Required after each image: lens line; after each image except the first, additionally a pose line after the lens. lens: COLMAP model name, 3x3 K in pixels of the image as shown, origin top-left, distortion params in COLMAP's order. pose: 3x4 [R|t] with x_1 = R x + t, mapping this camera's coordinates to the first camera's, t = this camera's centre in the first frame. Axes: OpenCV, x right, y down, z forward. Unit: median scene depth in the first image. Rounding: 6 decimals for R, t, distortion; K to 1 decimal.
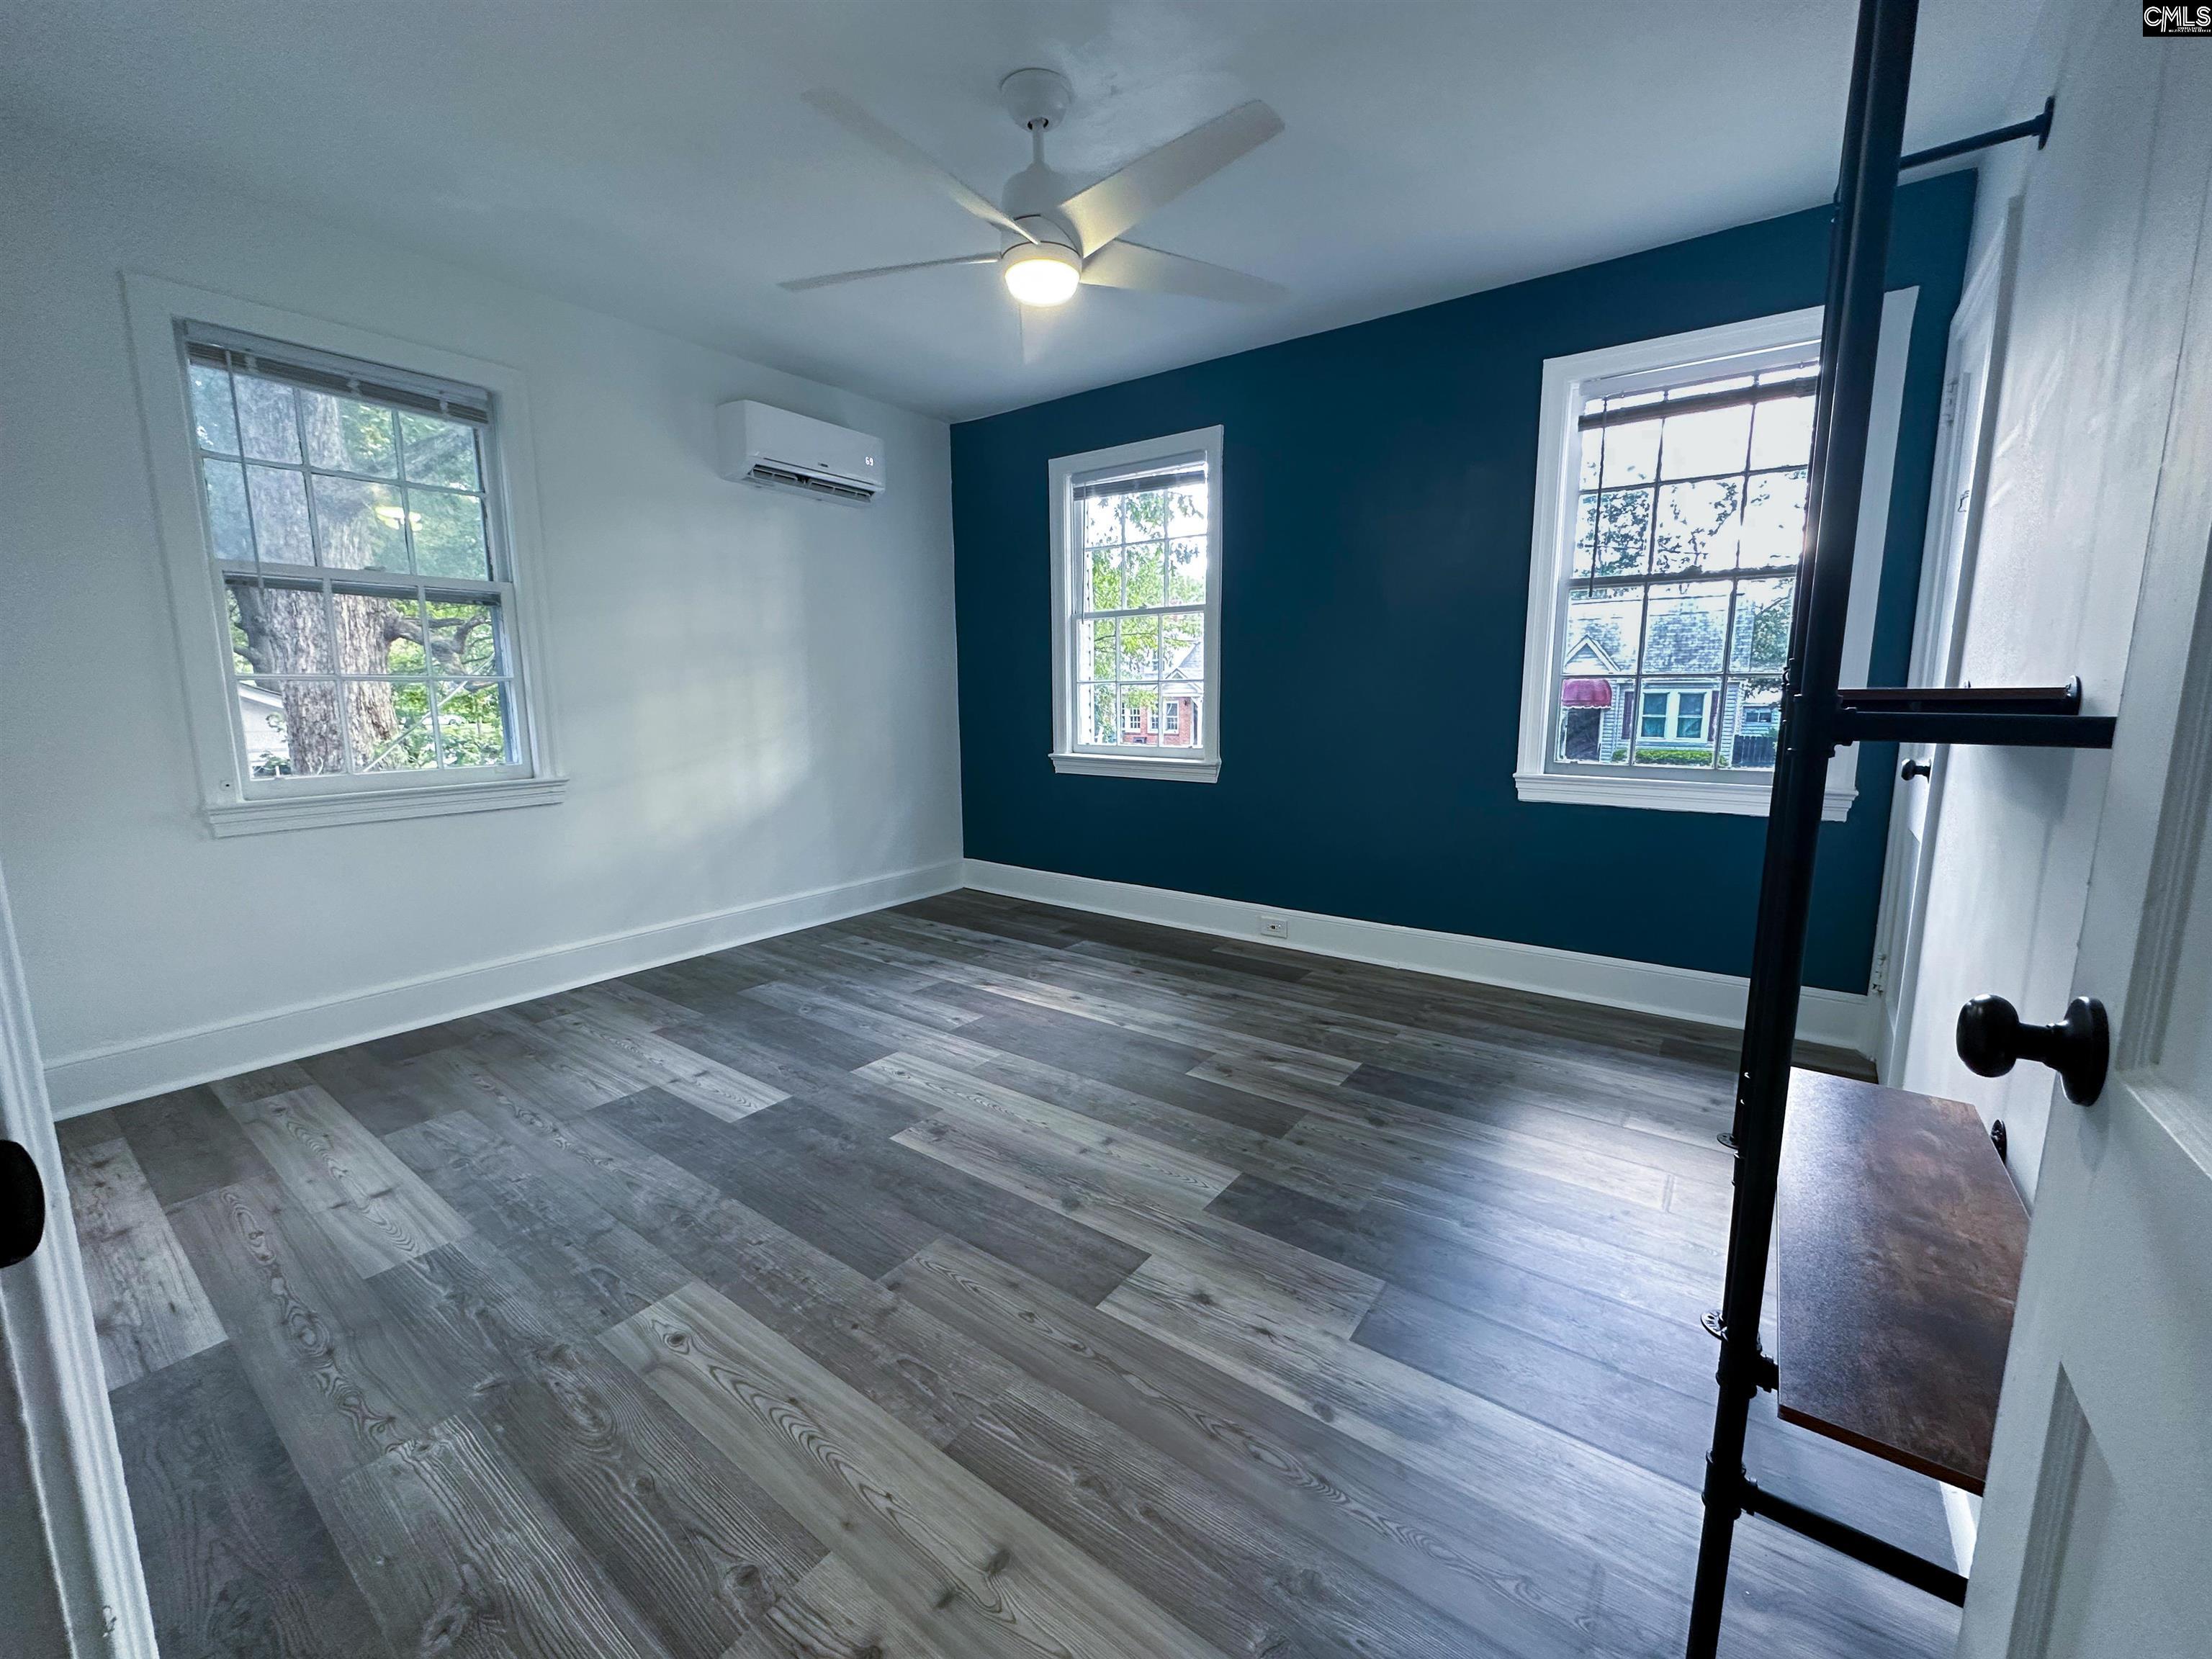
lens RADIAL K [[881.3, 0, 1106.0], [0, 881.3, 829.5], [0, 0, 1]] dist [0.000735, 0.000281]
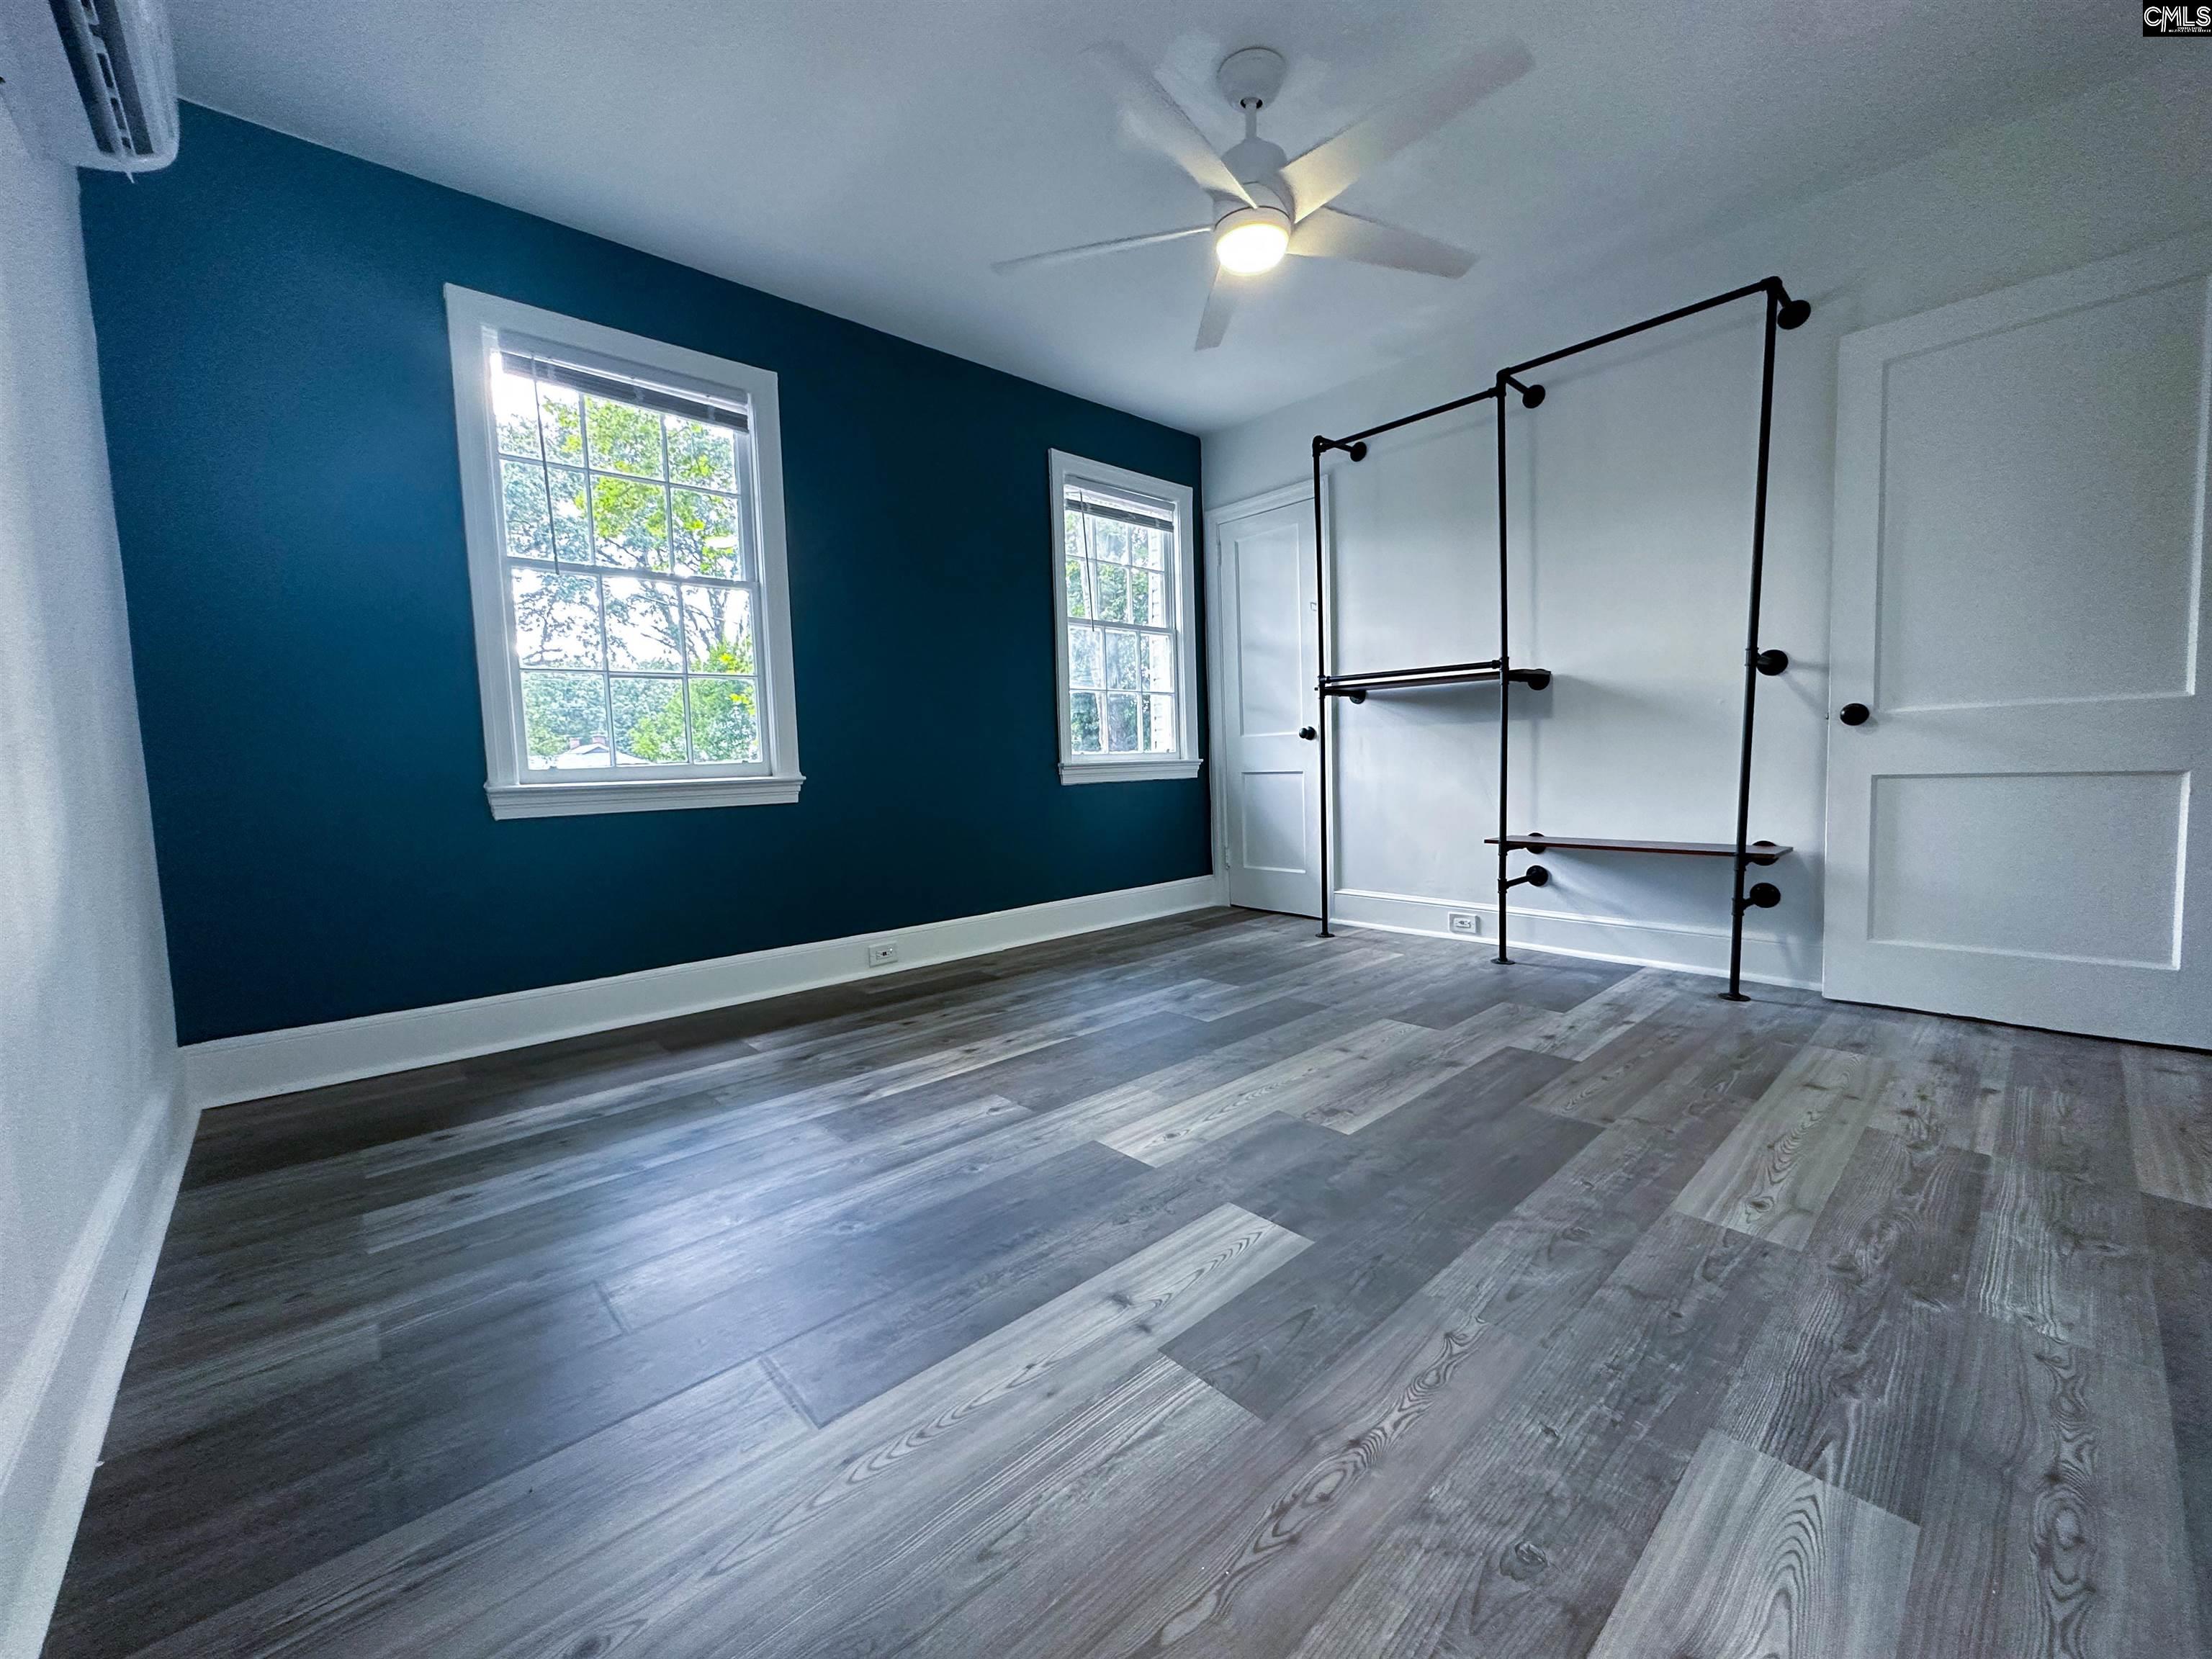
lens RADIAL K [[881.3, 0, 1106.0], [0, 881.3, 829.5], [0, 0, 1]] dist [0.000735, 0.000281]
pose [[0.194601, -0.080393, 0.977582, -1.147274], [0.180460, 0.982558, 0.044880, -0.024195], [-0.964139, 0.167681, 0.205715, 1.037066]]
